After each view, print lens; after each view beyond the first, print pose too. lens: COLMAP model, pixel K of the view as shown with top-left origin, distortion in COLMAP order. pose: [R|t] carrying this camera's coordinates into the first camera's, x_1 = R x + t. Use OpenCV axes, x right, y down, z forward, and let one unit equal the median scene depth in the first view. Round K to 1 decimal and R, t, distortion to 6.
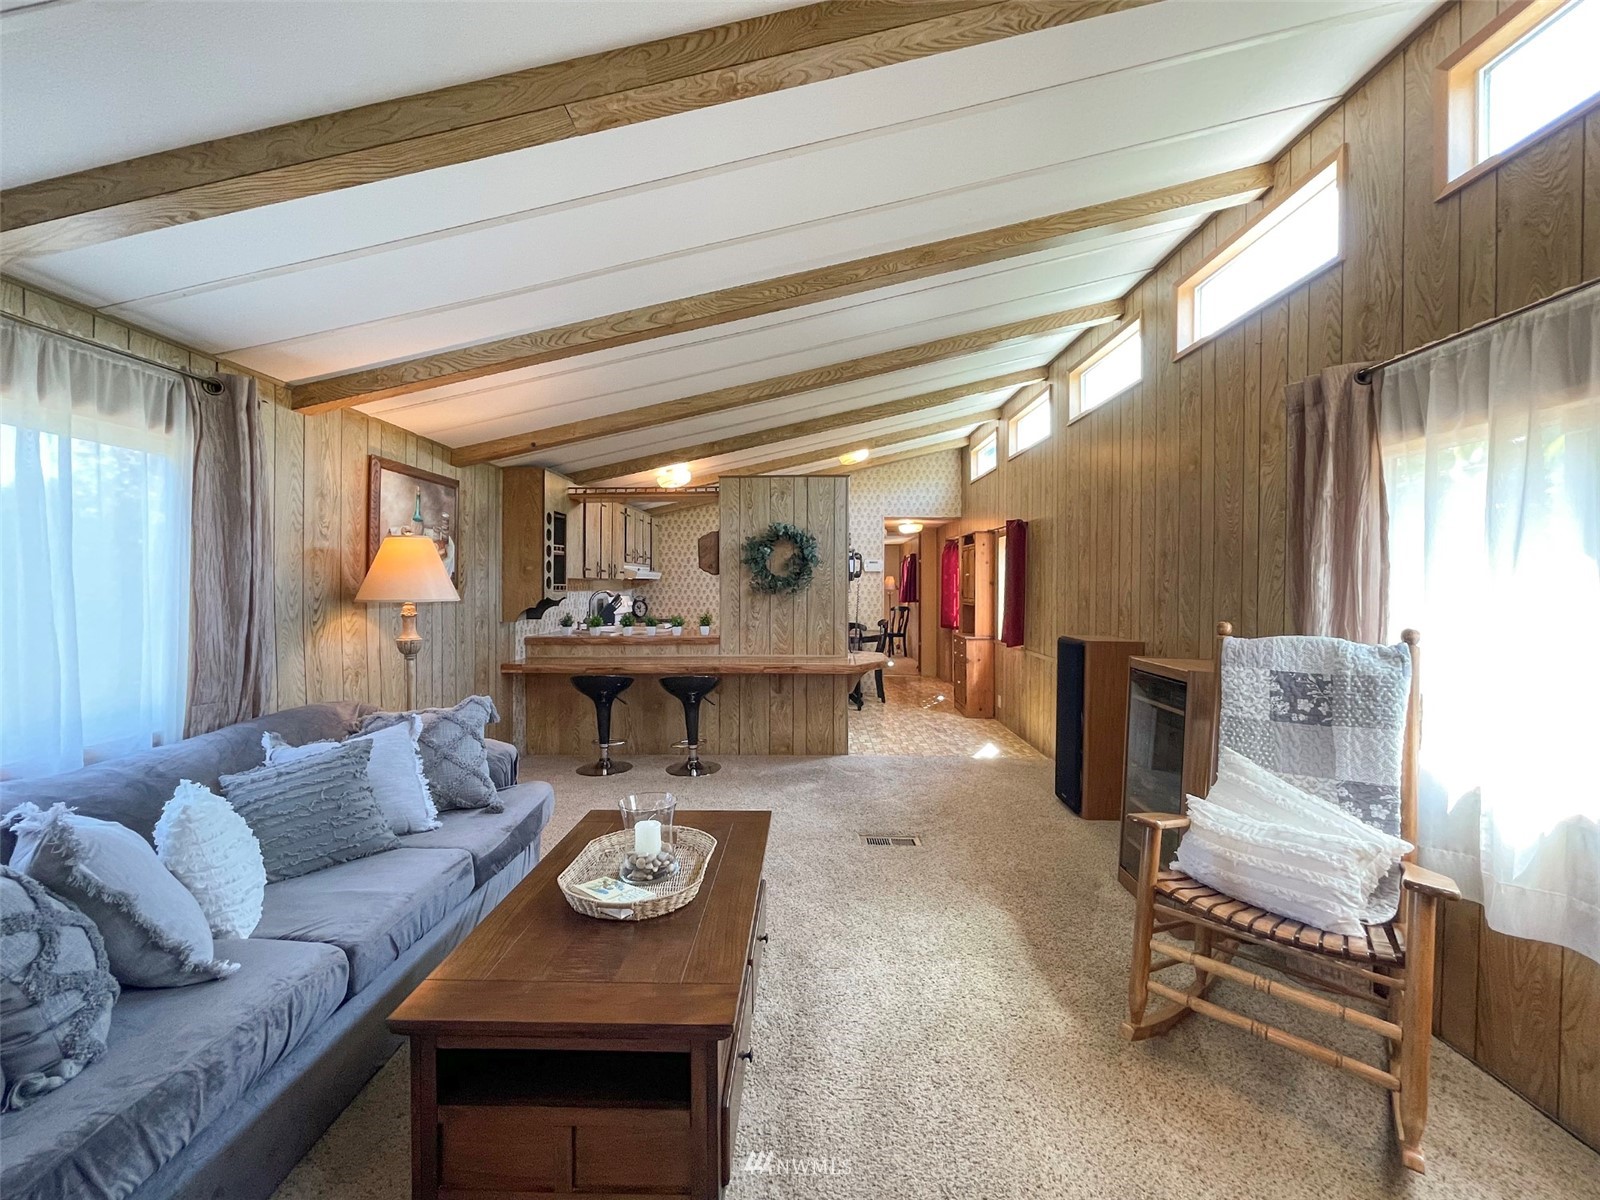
lens RADIAL K [[667.0, 0, 795.9], [0, 667.0, 595.1], [0, 0, 1]] dist [0.004308, -0.000964]
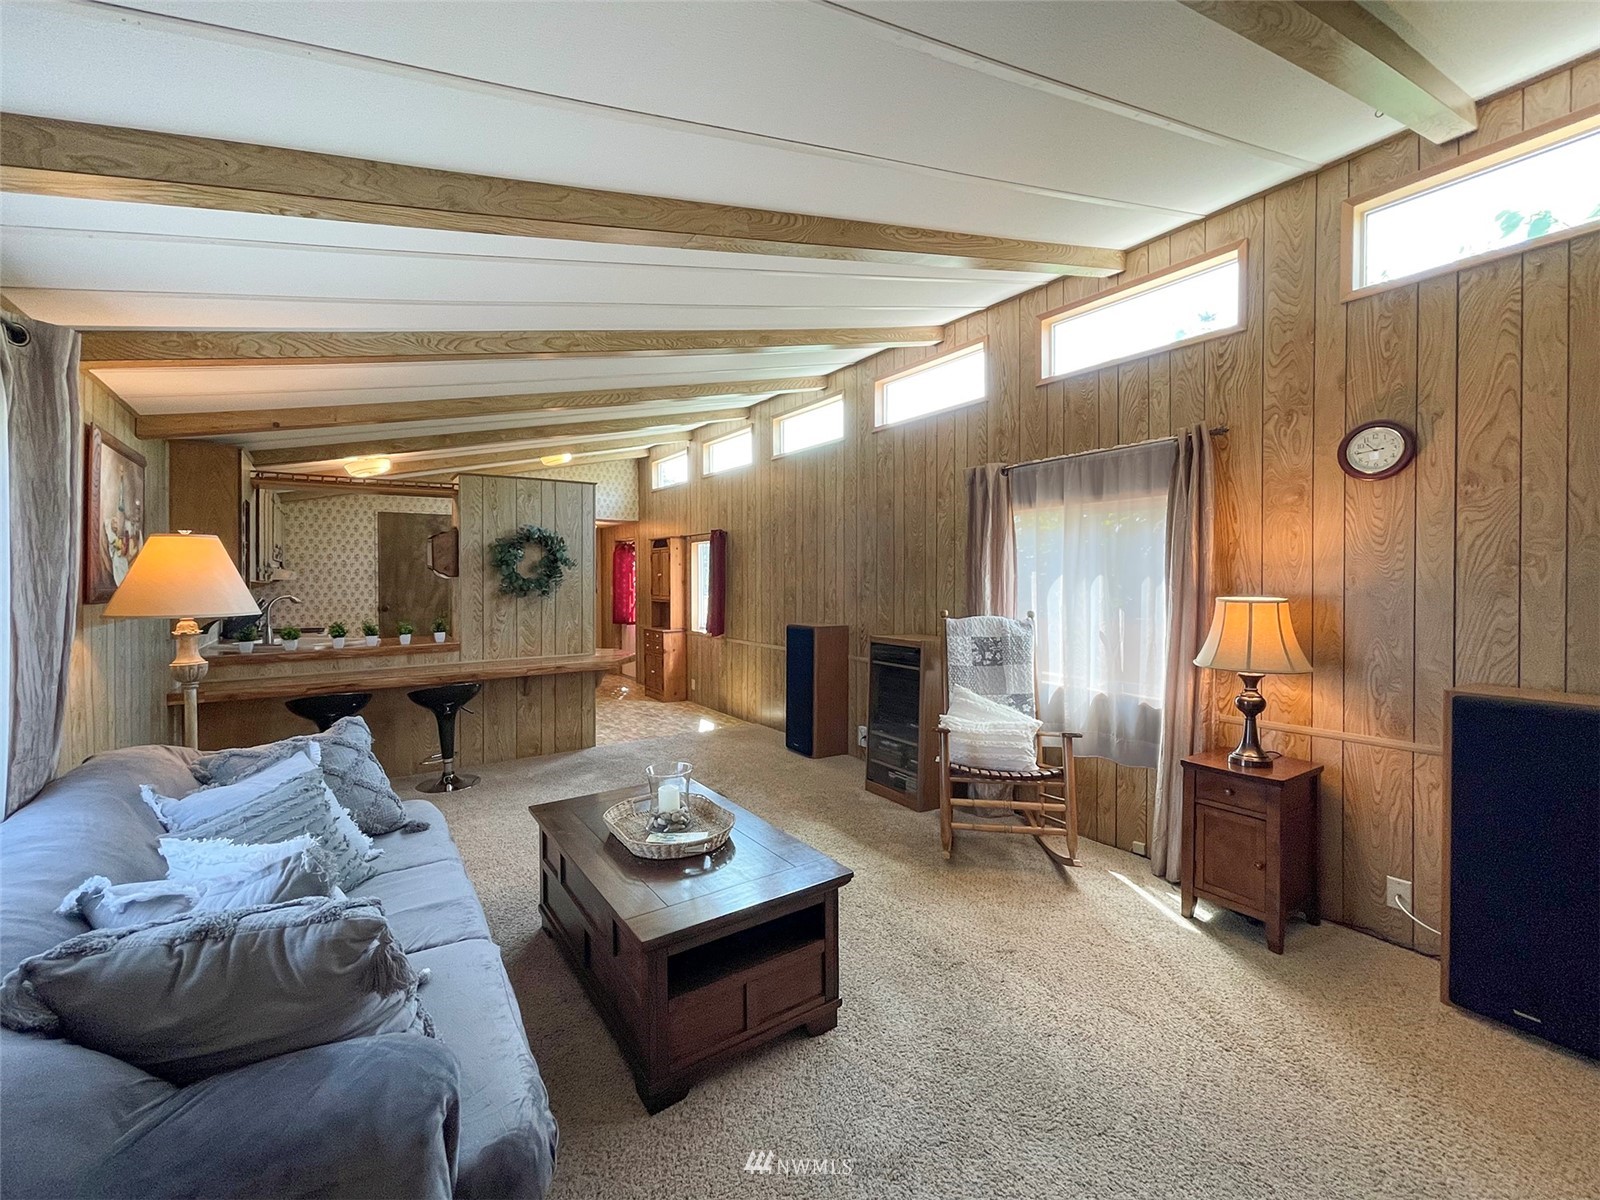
lens RADIAL K [[667.0, 0, 802.9], [0, 667.0, 584.1], [0, 0, 1]] dist [0.004308, -0.000964]
pose [[0.804961, -0.009067, 0.593259, -0.430620], [0.014311, 0.999889, -0.004137, -0.014354], [-0.593156, 0.011820, 0.805001, -0.081191]]
